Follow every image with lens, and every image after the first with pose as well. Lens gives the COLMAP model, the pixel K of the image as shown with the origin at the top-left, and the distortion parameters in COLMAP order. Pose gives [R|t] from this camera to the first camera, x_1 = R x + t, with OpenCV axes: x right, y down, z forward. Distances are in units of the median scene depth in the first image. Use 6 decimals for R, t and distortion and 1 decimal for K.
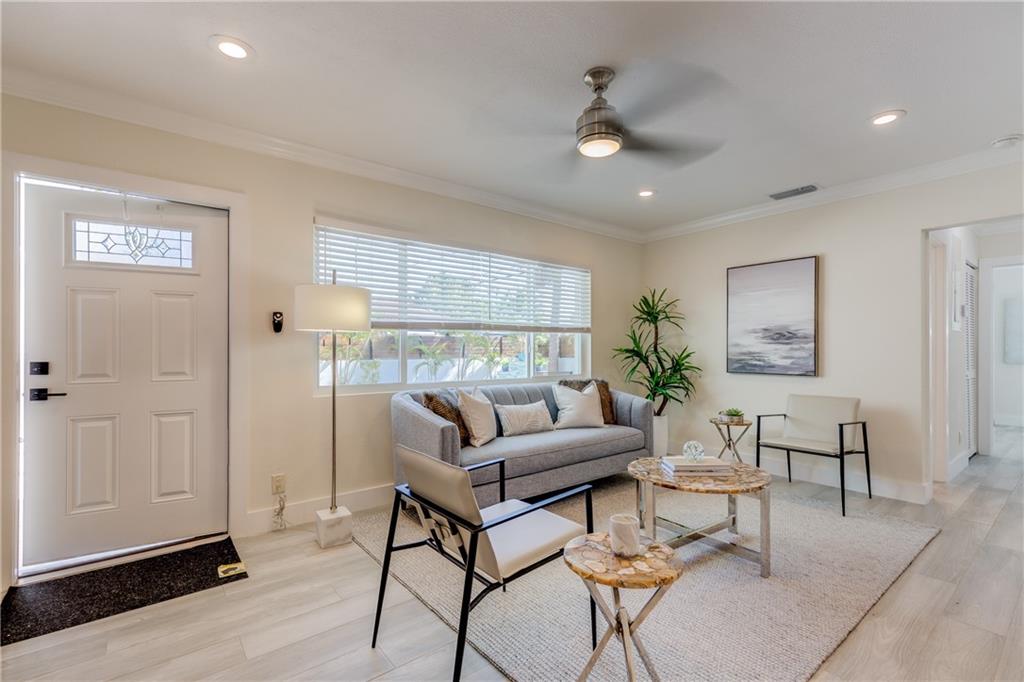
lens RADIAL K [[455.4, 0, 520.4], [0, 455.4, 346.6], [0, 0, 1]] dist [-0.001616, 0.000289]
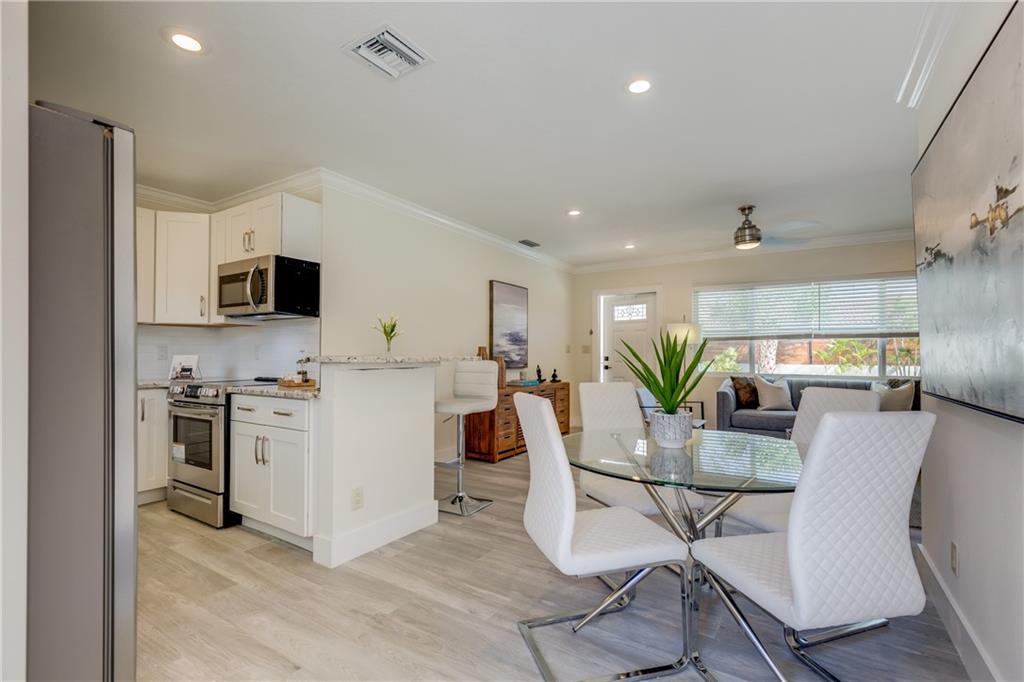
lens RADIAL K [[473.5, 0, 512.0], [0, 473.5, 341.0], [0, 0, 1]] dist [-0.000159, 0.000022]
pose [[0.312301, -0.024114, -0.949677, 0.973943], [0.001749, 0.999691, -0.024809, 0.004760], [0.949982, 0.006087, 0.312246, -0.313720]]
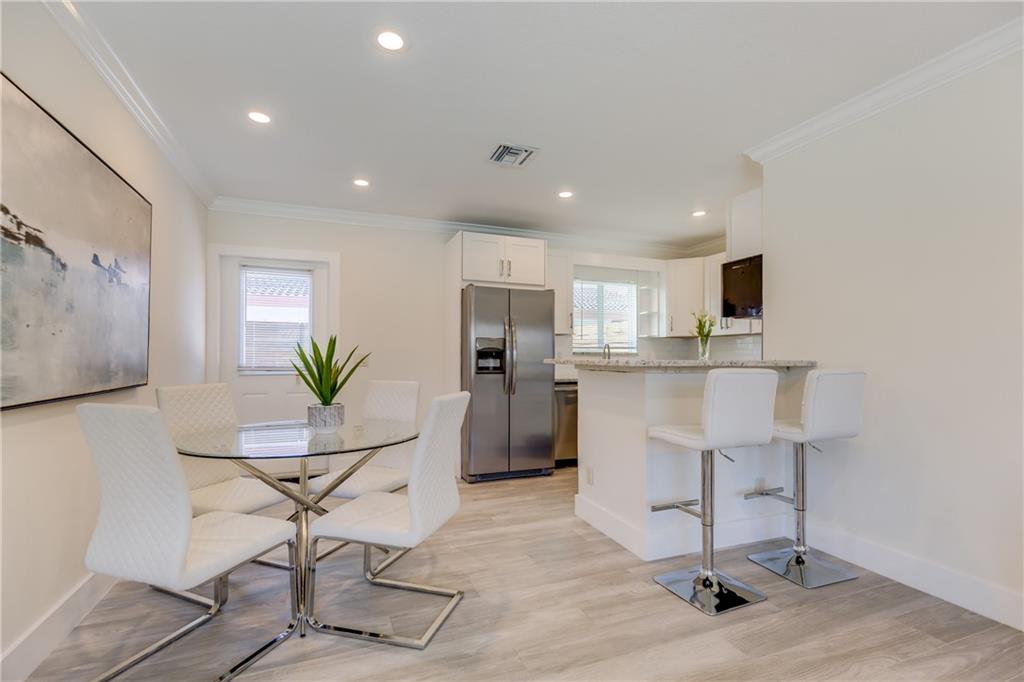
lens RADIAL K [[459.3, 0, 504.7], [0, 459.3, 355.1], [0, 0, 1]] dist [0.018179, -0.000195]
pose [[-0.949677, -0.002942, 0.313218, 0.165326], [-0.005525, 0.999958, -0.007361, 0.011611], [-0.313183, -0.008721, -0.949653, 0.473681]]
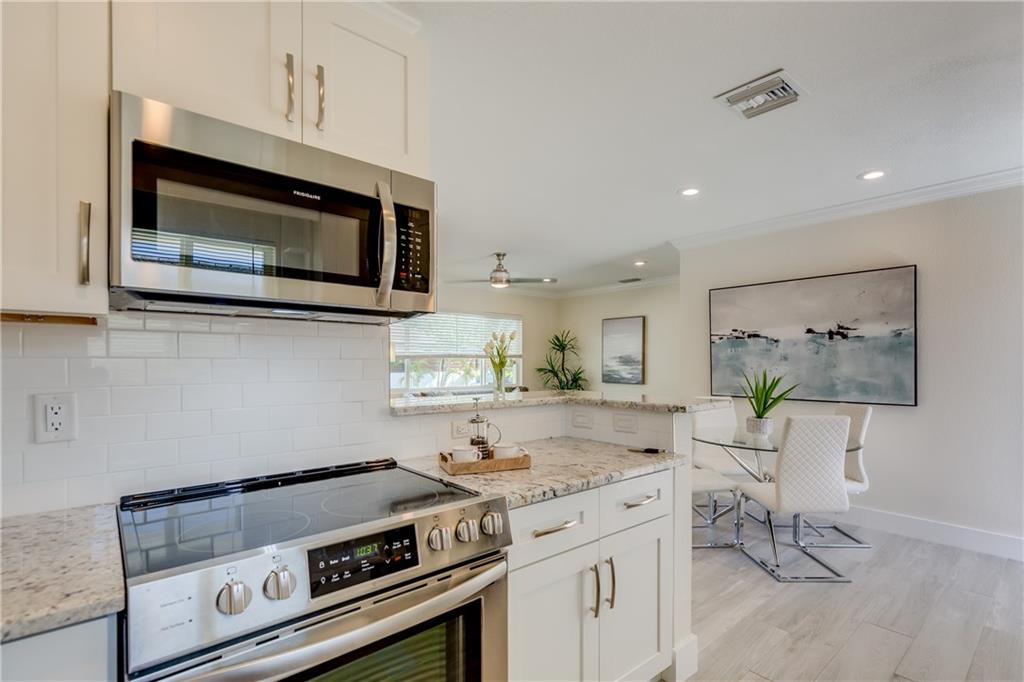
lens RADIAL K [[471.0, 0, 519.8], [0, 471.0, 363.5], [0, 0, 1]] dist [0.004149, -0.000068]
pose [[0.999313, -0.002517, 0.036967, 0.103000], [0.002096, 0.999933, 0.011424, -0.036194], [-0.036994, -0.011338, 0.999251, -0.797237]]
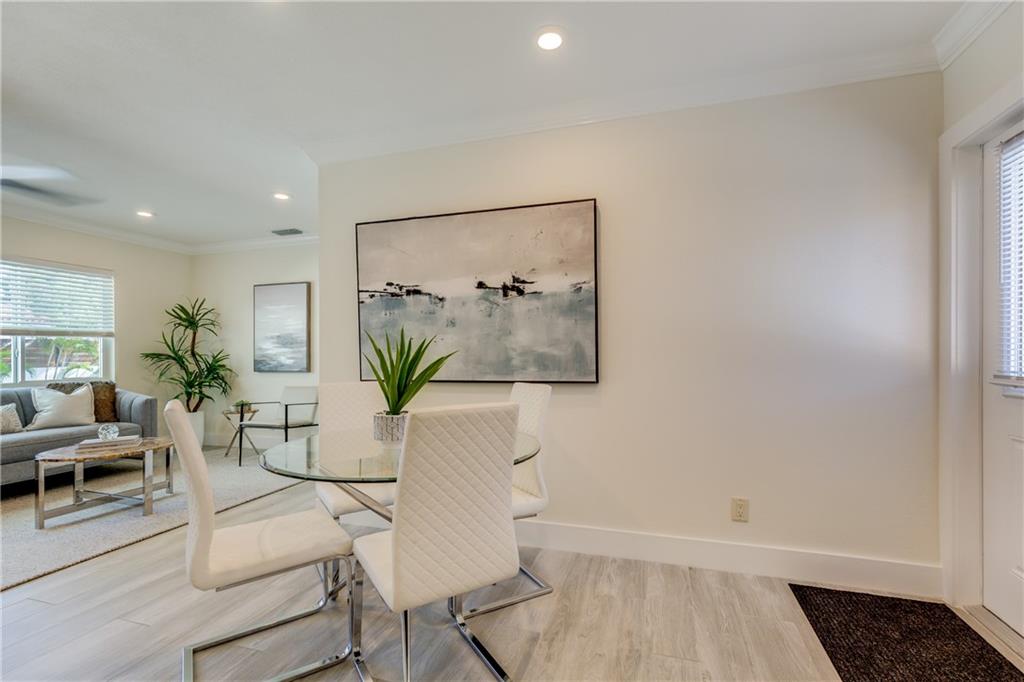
lens RADIAL K [[459.2, 0, 510.8], [0, 459.2, 350.7], [0, 0, 1]] dist [0.000589, 0.000098]
pose [[0.831890, -0.003486, 0.554930, 0.391705], [0.004895, 0.999987, -0.001056, 0.006933], [-0.554919, 0.003595, 0.831896, -0.441388]]
